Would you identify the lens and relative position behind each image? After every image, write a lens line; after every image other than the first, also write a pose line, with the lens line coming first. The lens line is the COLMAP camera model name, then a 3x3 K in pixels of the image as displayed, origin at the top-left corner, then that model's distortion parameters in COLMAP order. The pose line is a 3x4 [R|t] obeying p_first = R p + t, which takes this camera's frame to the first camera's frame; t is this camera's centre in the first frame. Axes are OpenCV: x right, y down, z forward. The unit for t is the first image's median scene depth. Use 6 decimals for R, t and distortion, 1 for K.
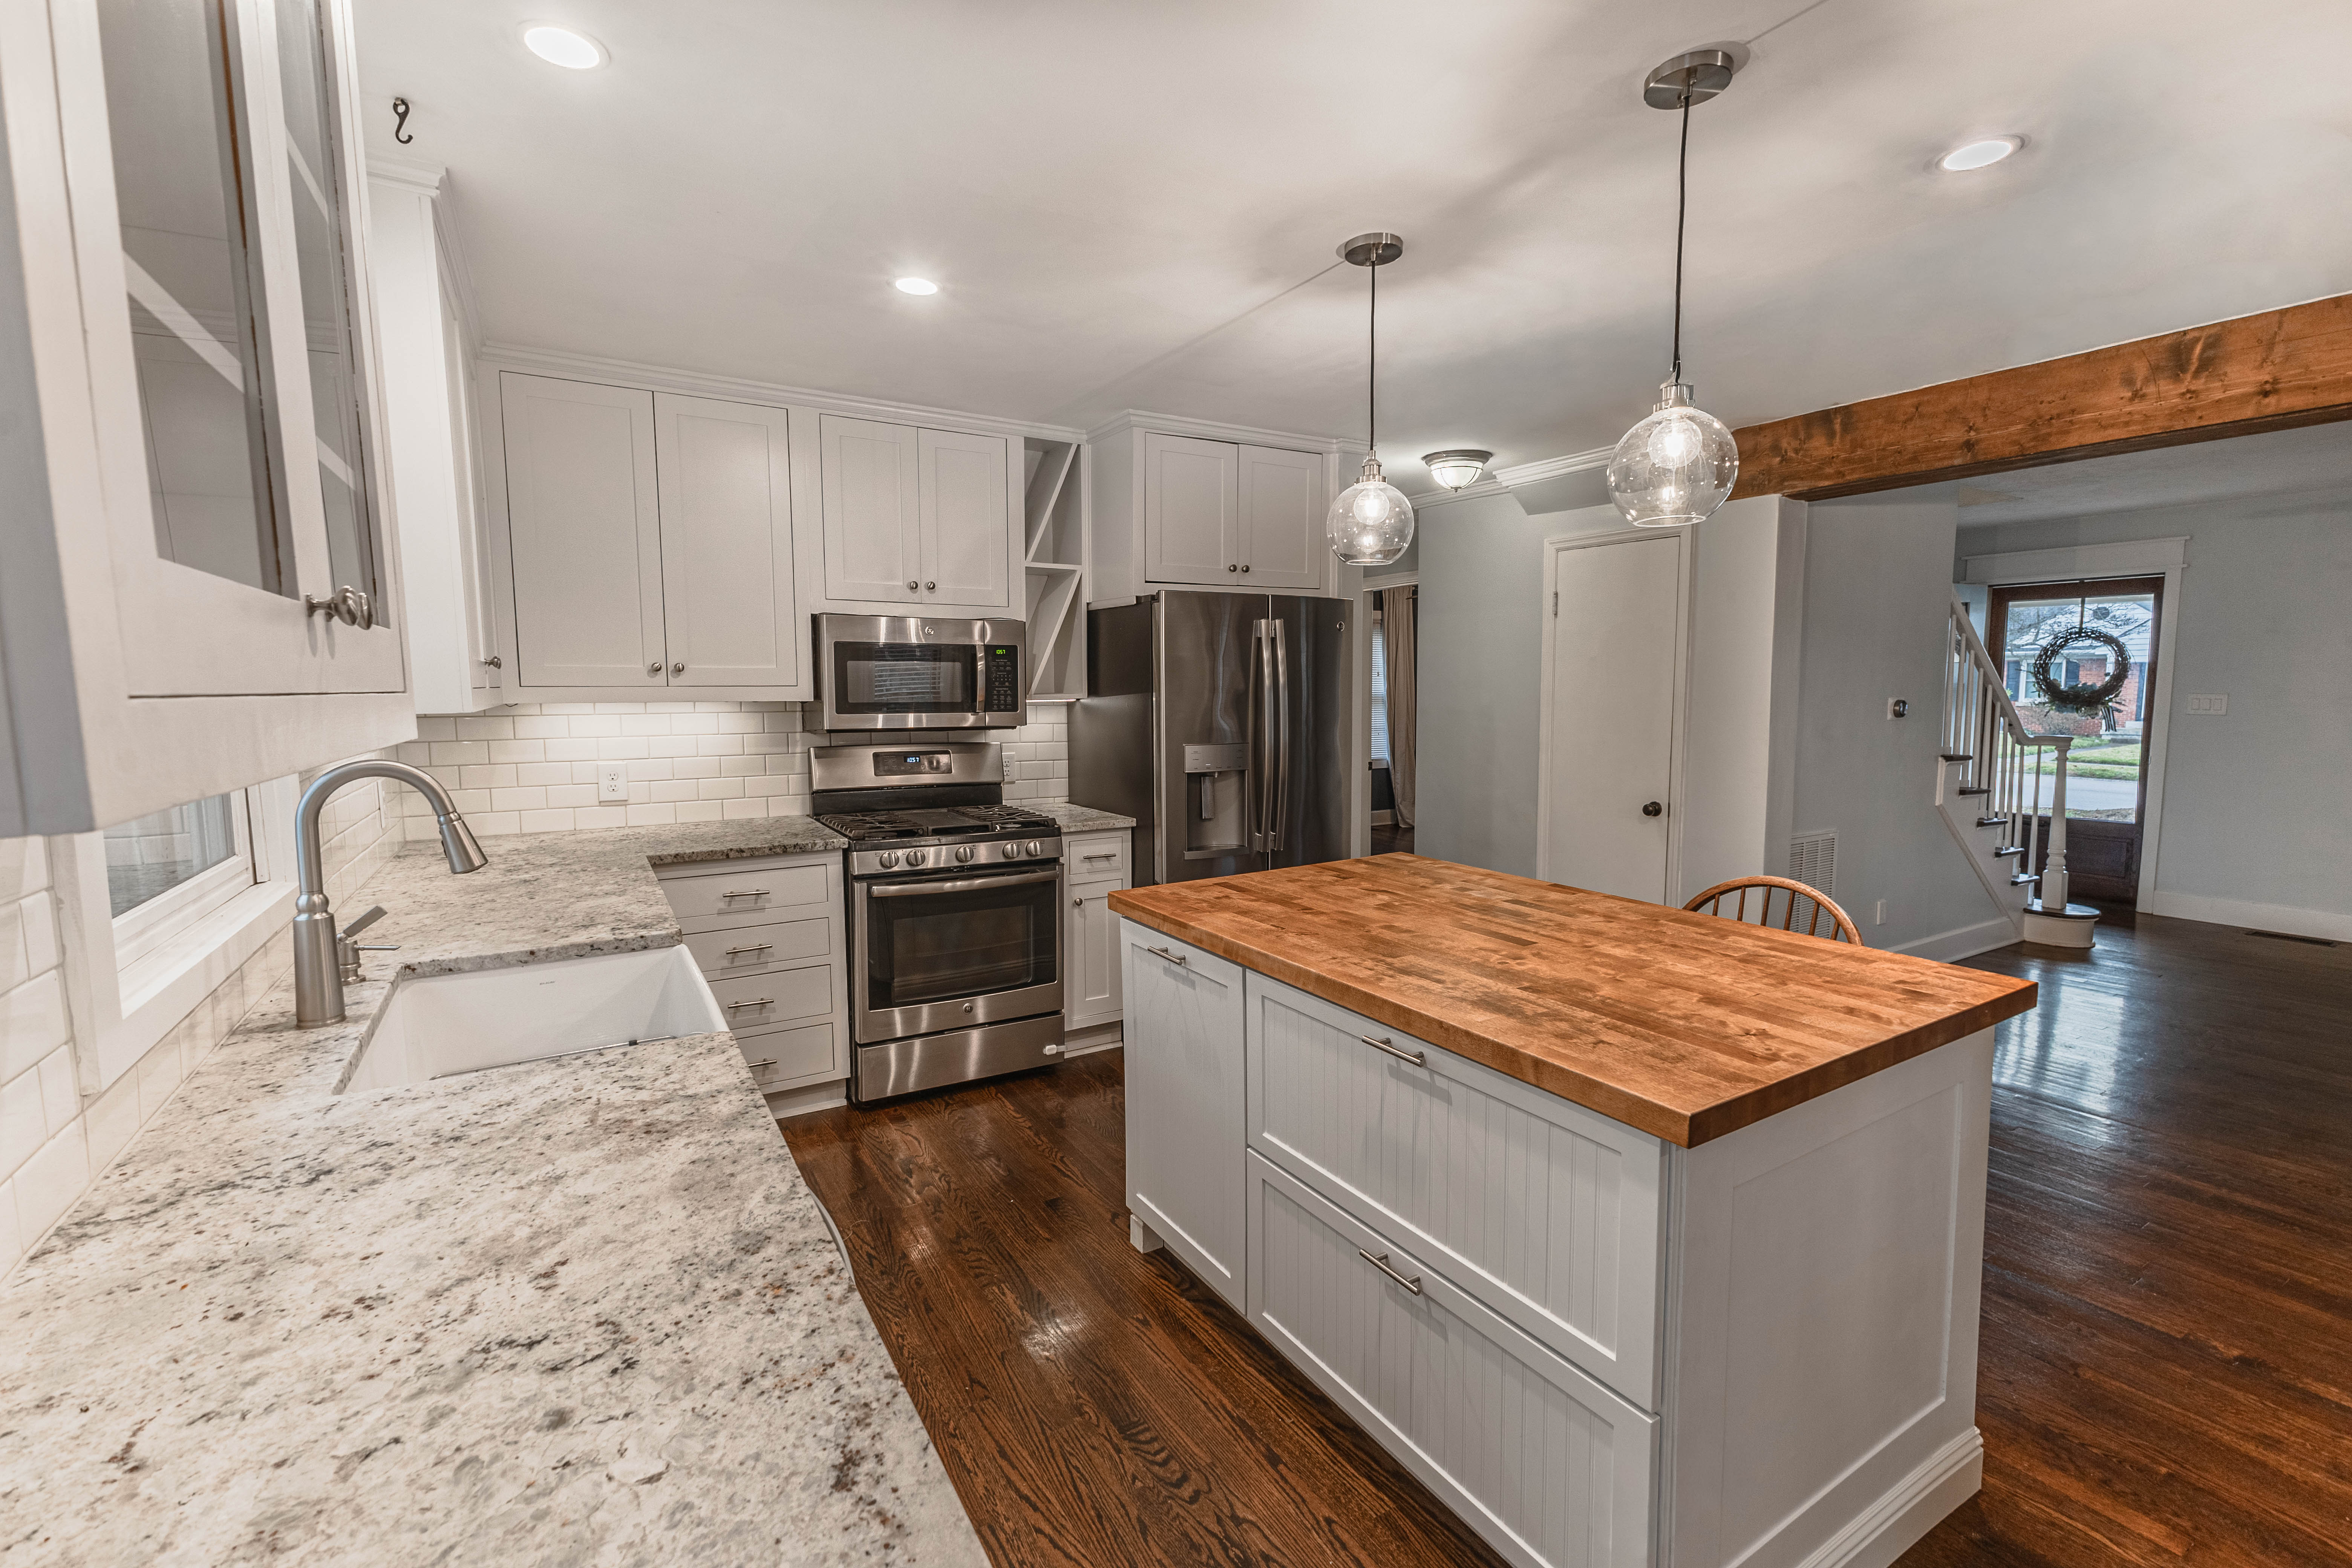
lens RADIAL K [[1016.2, 0, 1172.8], [0, 1016.2, 776.5], [0, 0, 1]] dist [0.008722, -0.000221]
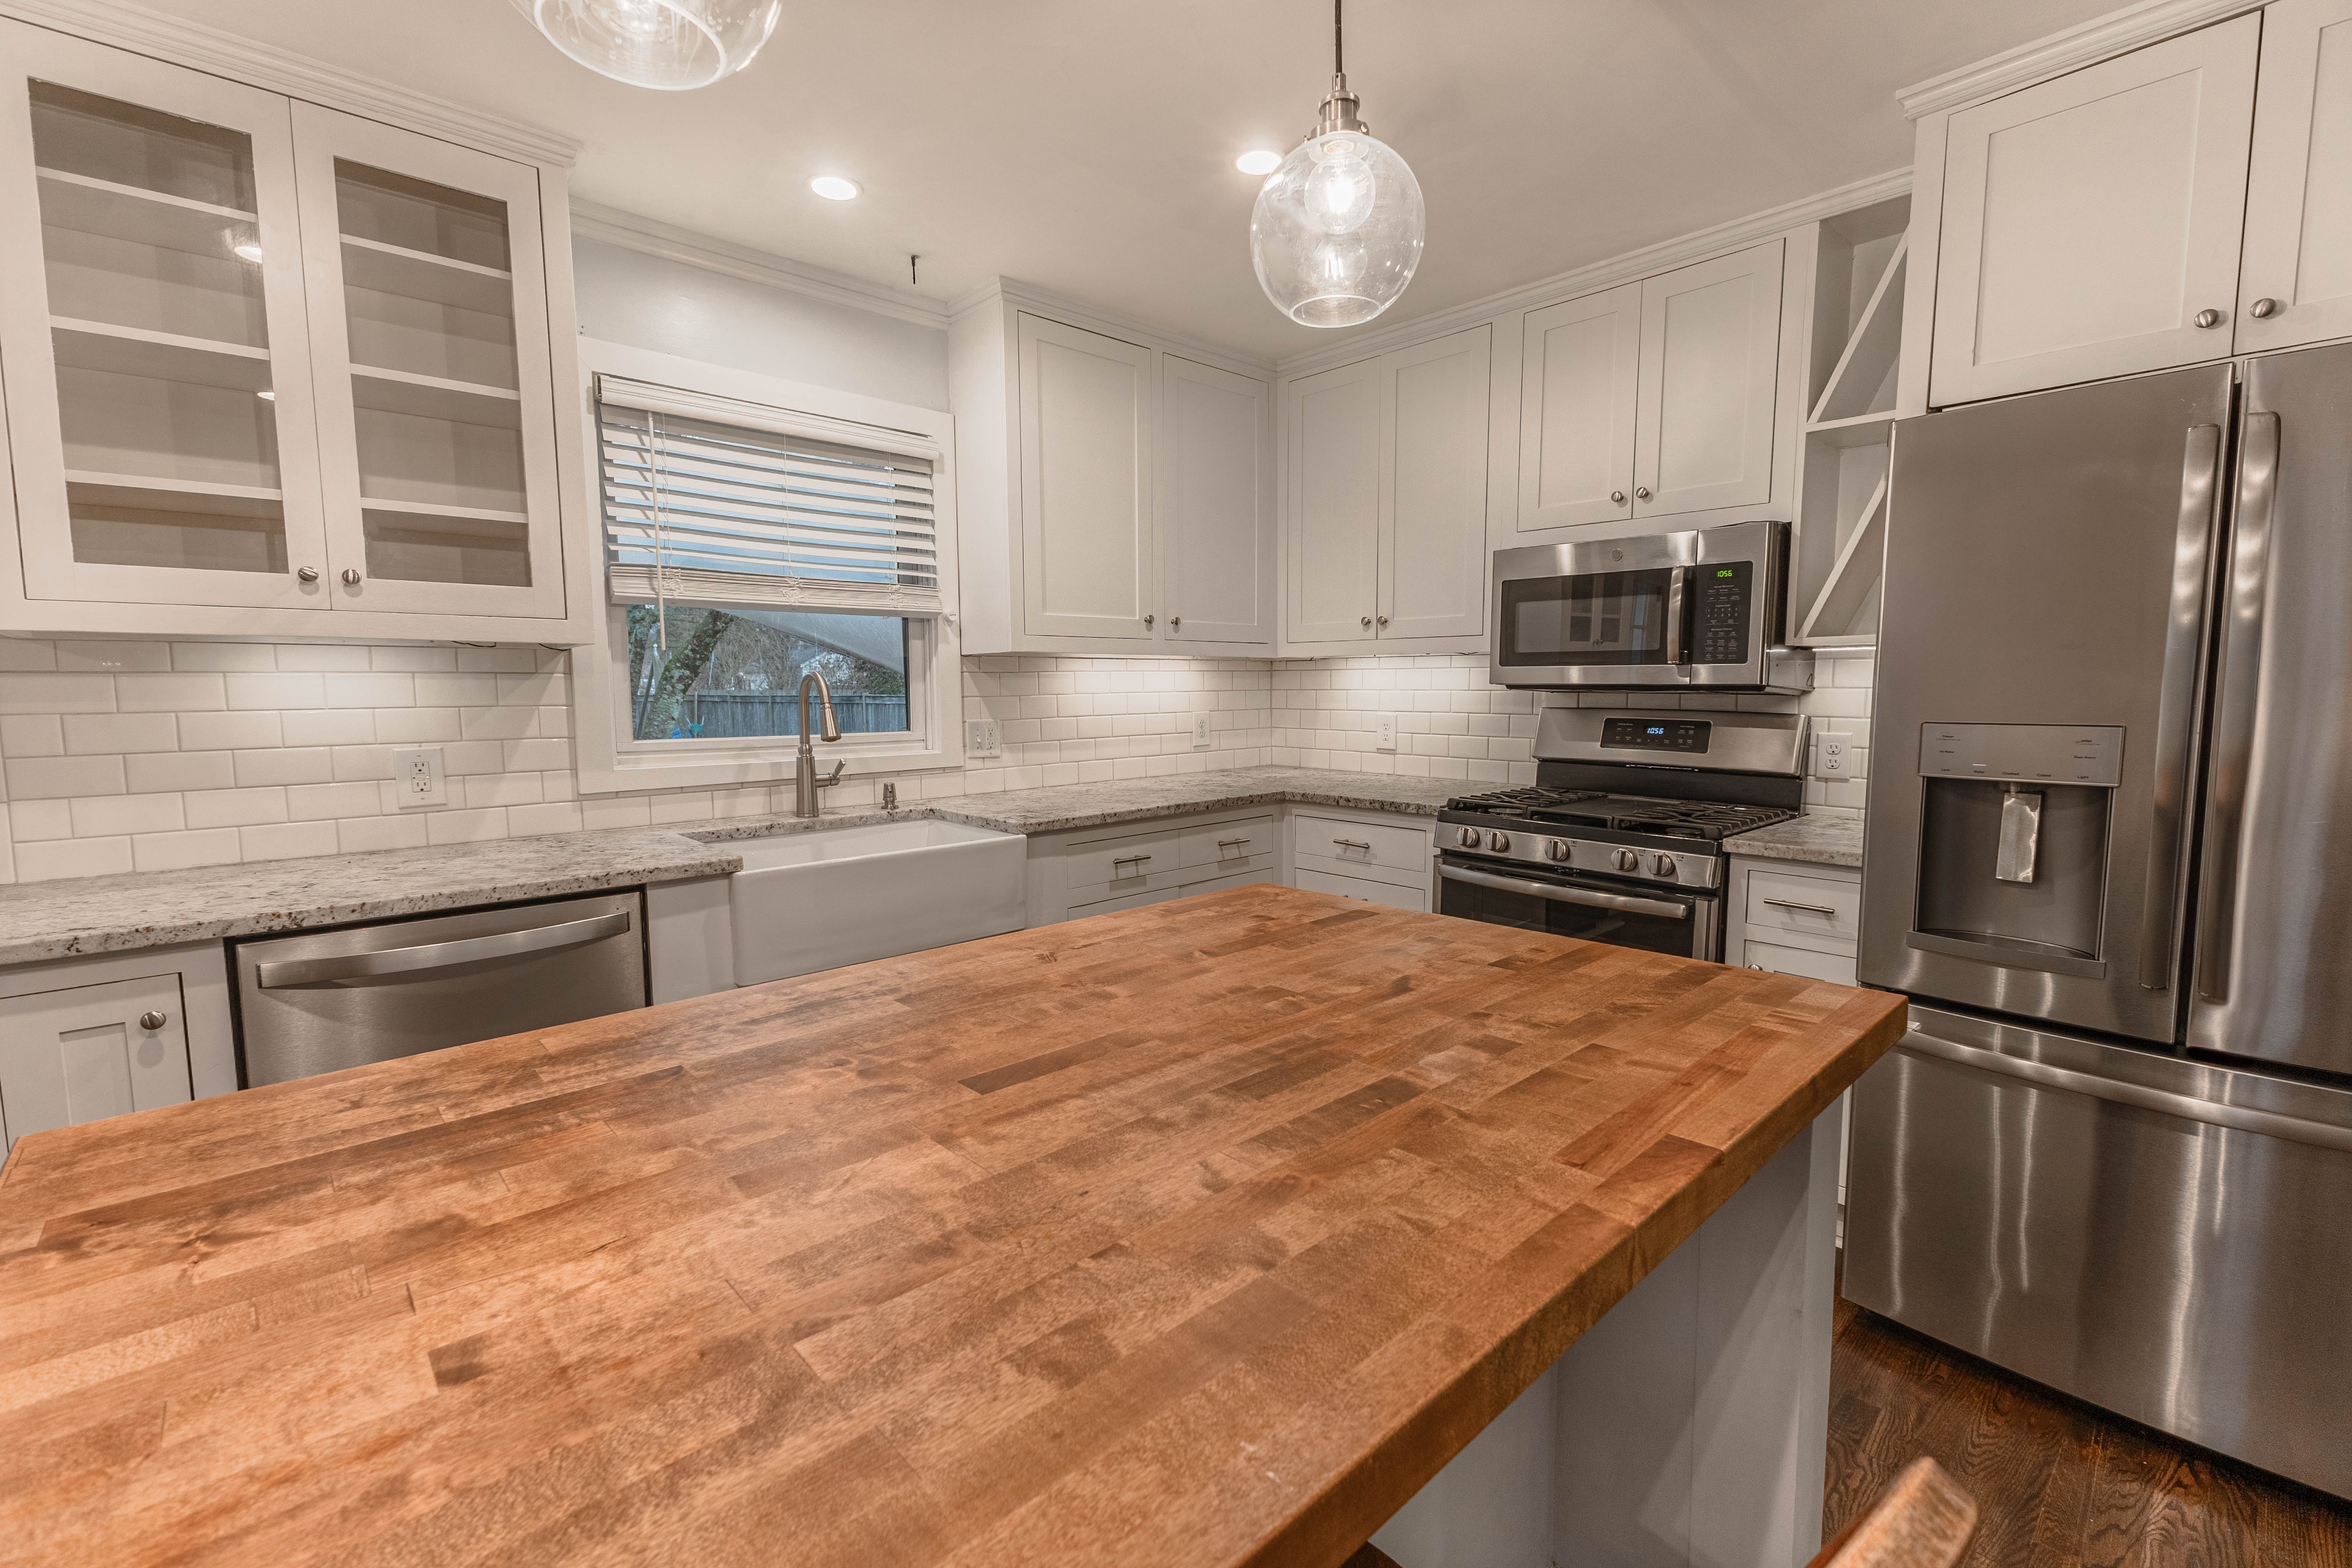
lens RADIAL K [[1011.8, 0, 1171.7], [0, 1011.8, 776.5], [0, 0, 1]] dist [0.008634, -0.000434]
pose [[0.196830, 0.094388, -0.975884, 0.621130], [-0.087869, 0.993048, 0.078325, -0.015165], [0.976492, 0.070333, 0.203755, 0.759827]]
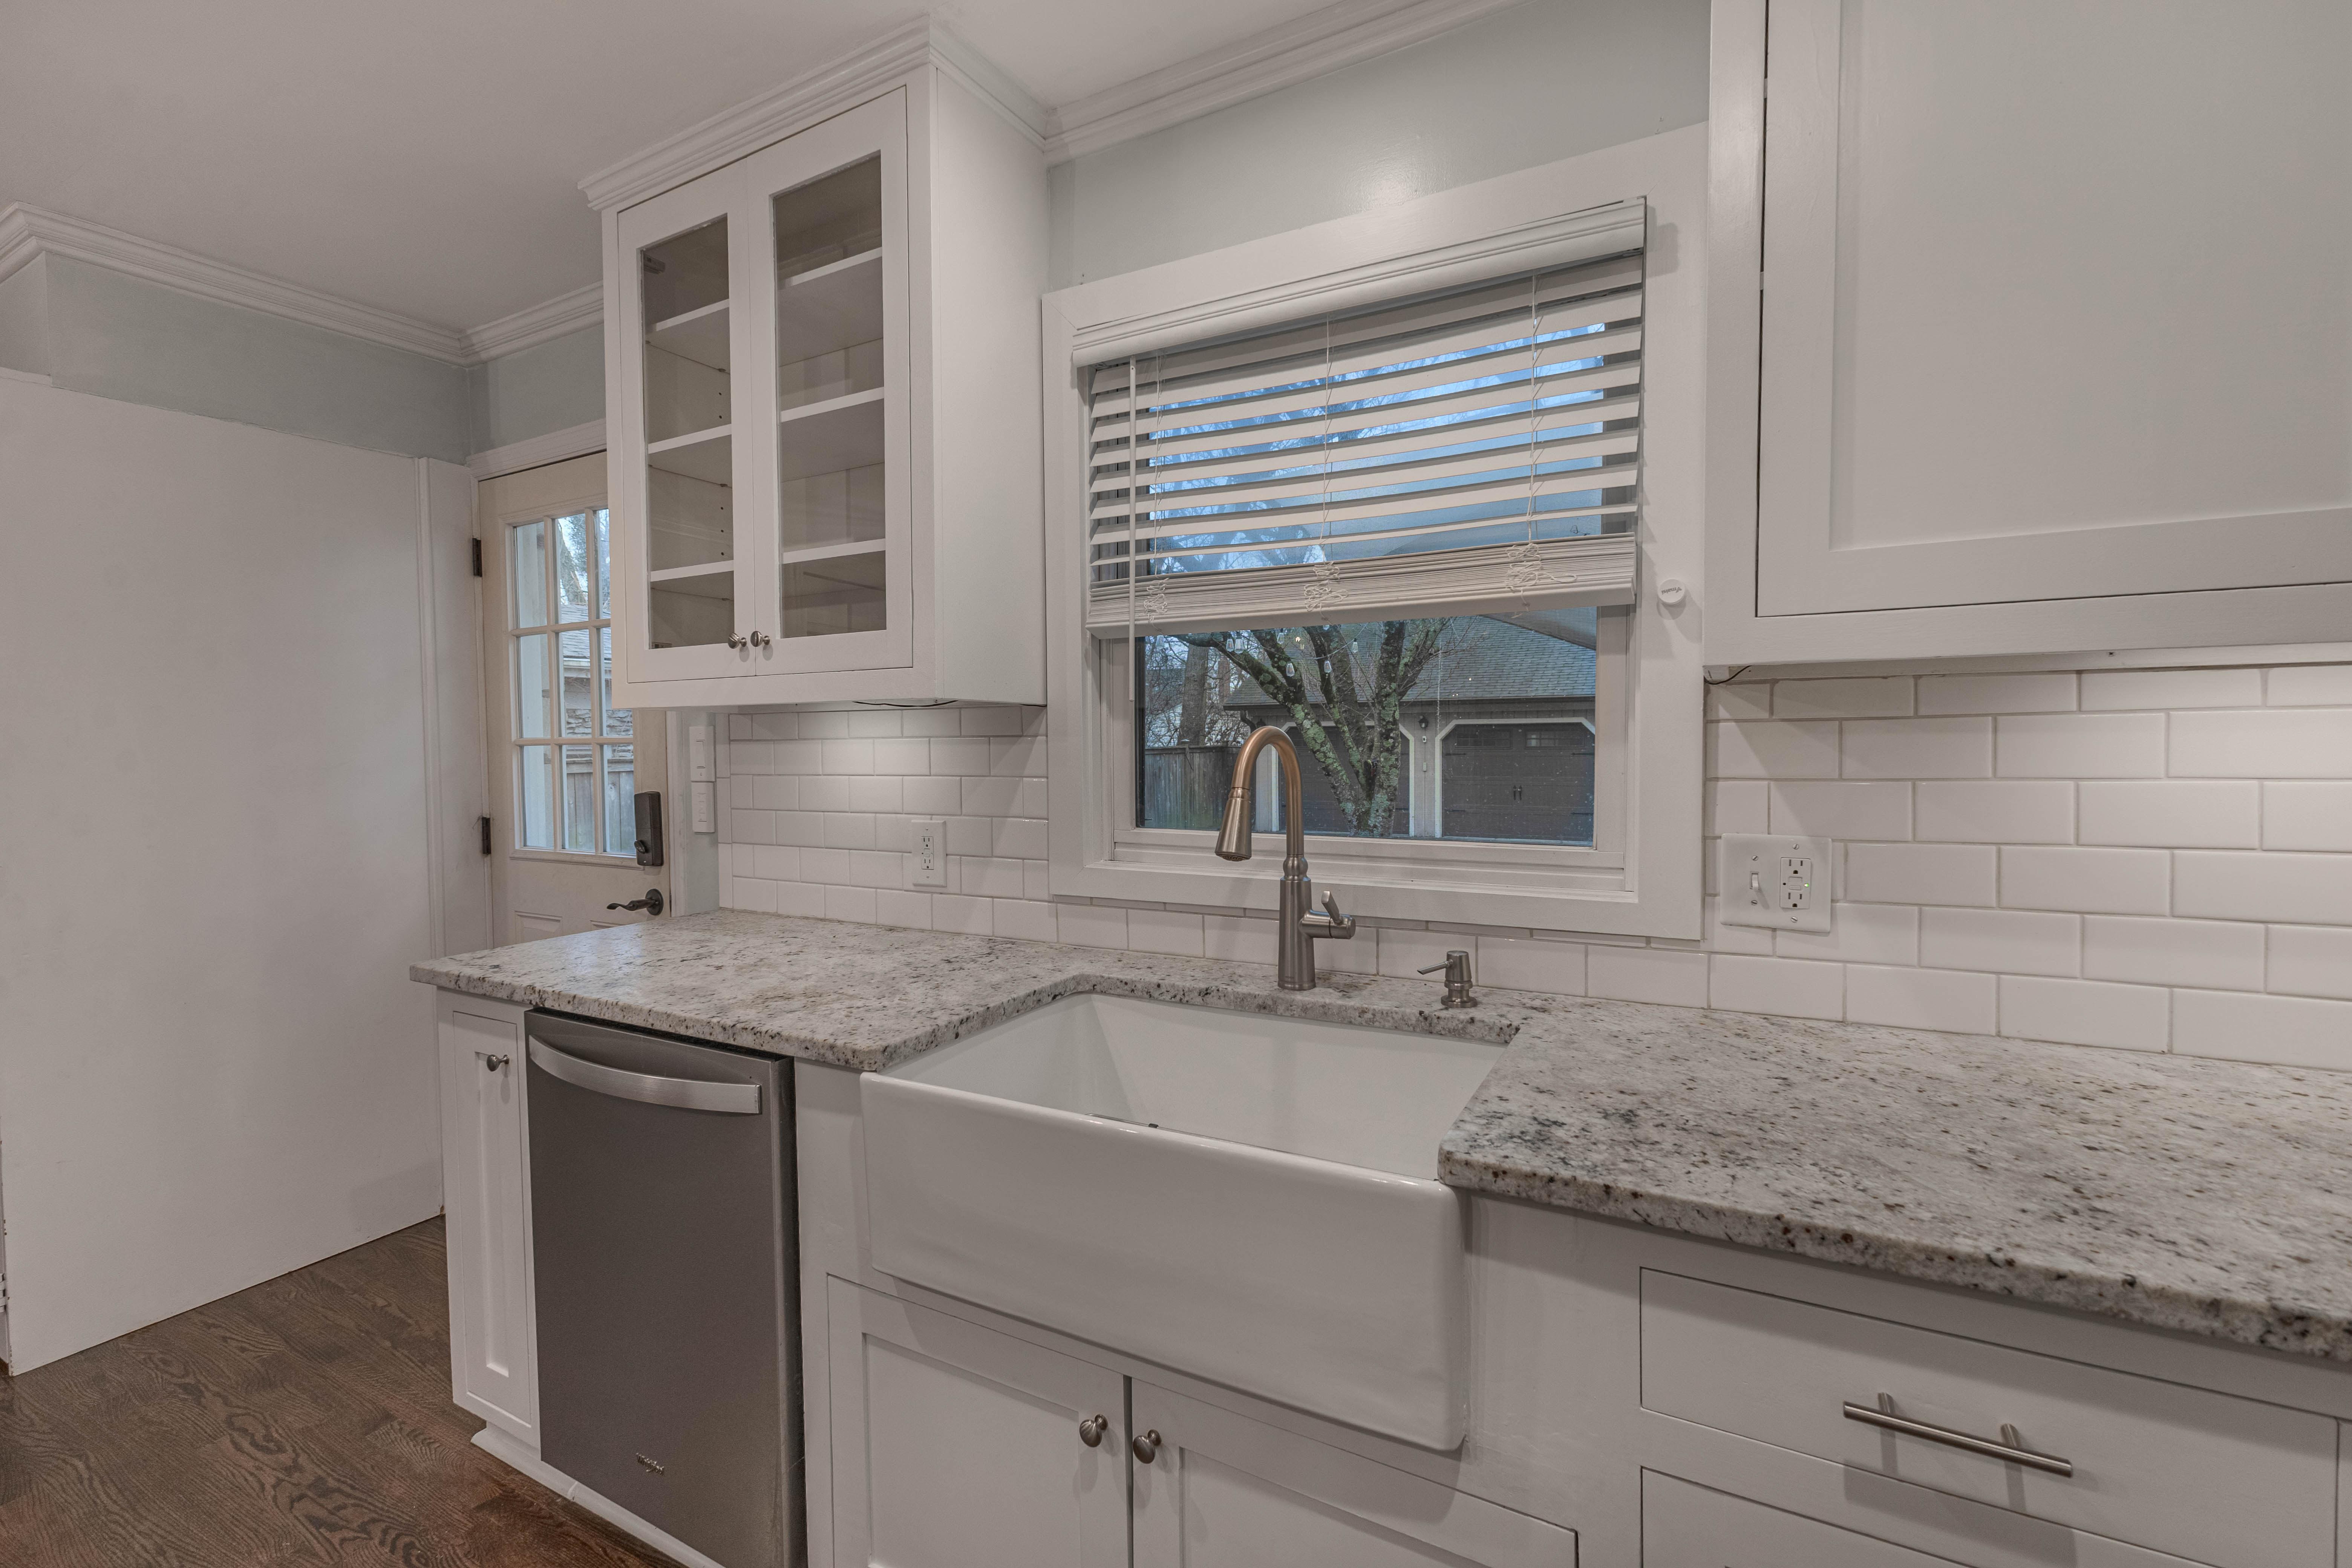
lens RADIAL K [[1011.8, 0, 1171.7], [0, 1011.8, 776.5], [0, 0, 1]] dist [0.008634, -0.000434]
pose [[-0.865974, 0.032181, -0.499052, -0.140920], [-0.031803, 0.992363, 0.119178, -0.047593], [0.499076, 0.119076, -0.858338, 1.068760]]
